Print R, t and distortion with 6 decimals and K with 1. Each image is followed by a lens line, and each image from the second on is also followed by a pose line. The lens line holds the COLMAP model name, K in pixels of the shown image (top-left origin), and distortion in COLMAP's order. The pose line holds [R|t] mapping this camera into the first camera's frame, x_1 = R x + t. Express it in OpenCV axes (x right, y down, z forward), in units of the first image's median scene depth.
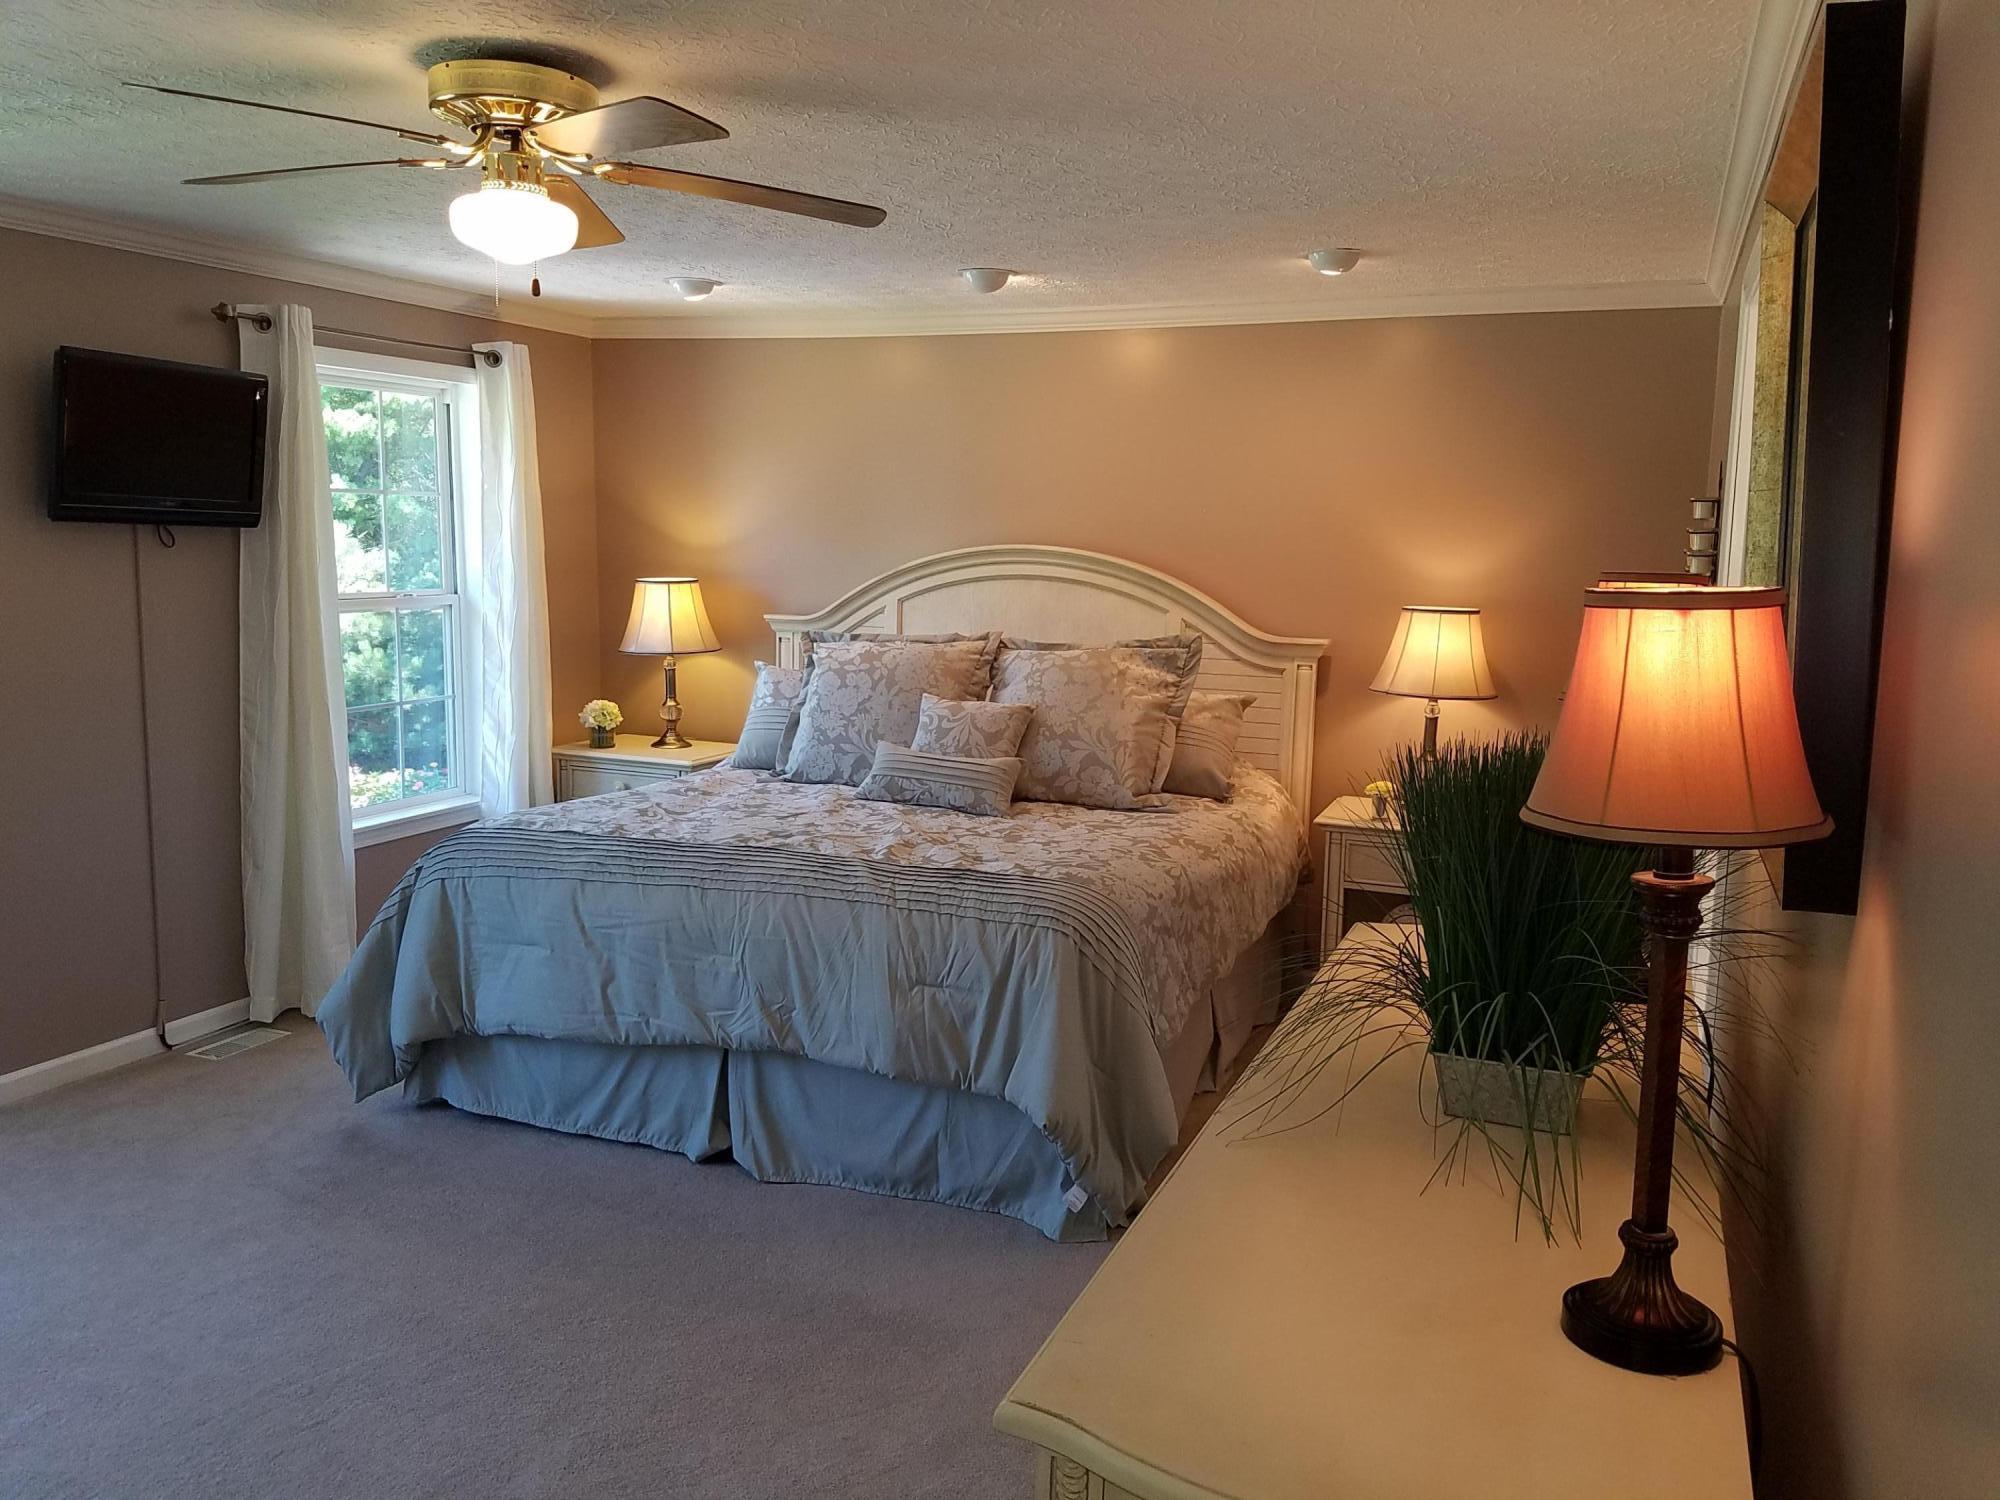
lens RADIAL K [[1556.5, 0, 1004.9], [0, 1556.5, 727.9], [0, 0, 1]] dist [0.273505, -0.504791]
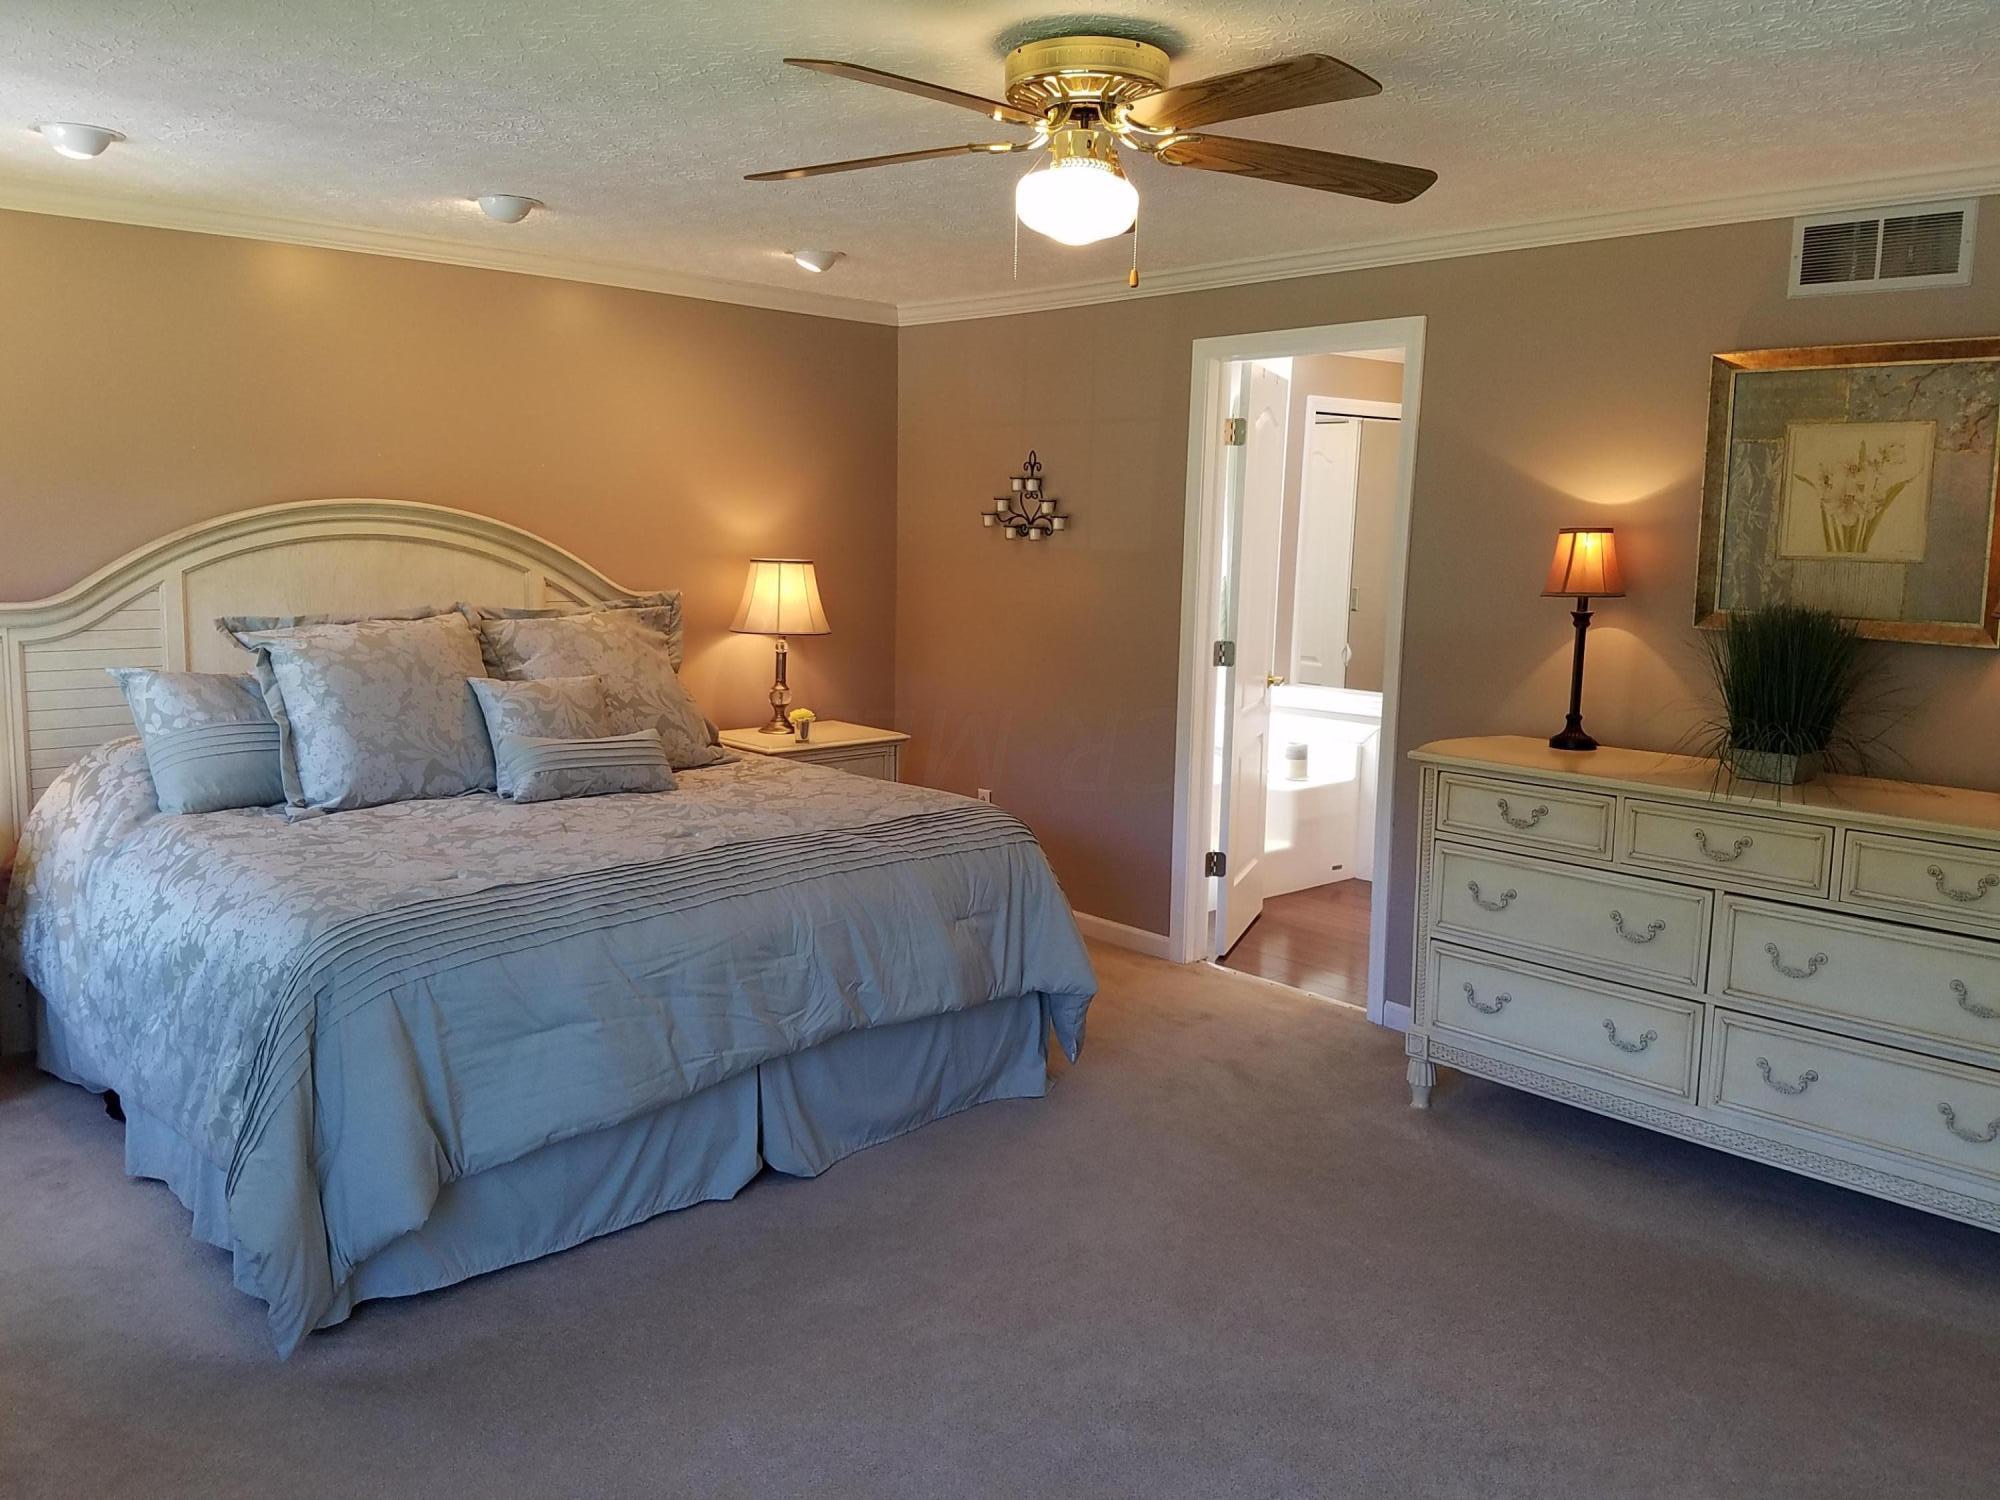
lens RADIAL K [[1556.5, 0, 1004.9], [0, 1556.5, 727.9], [0, 0, 1]] dist [0.273505, -0.504791]
pose [[0.405756, -0.138861, 0.903371, -0.763579], [0.101617, 0.989117, 0.106399, -0.061255], [-0.908315, 0.048626, 0.415451, 0.390724]]
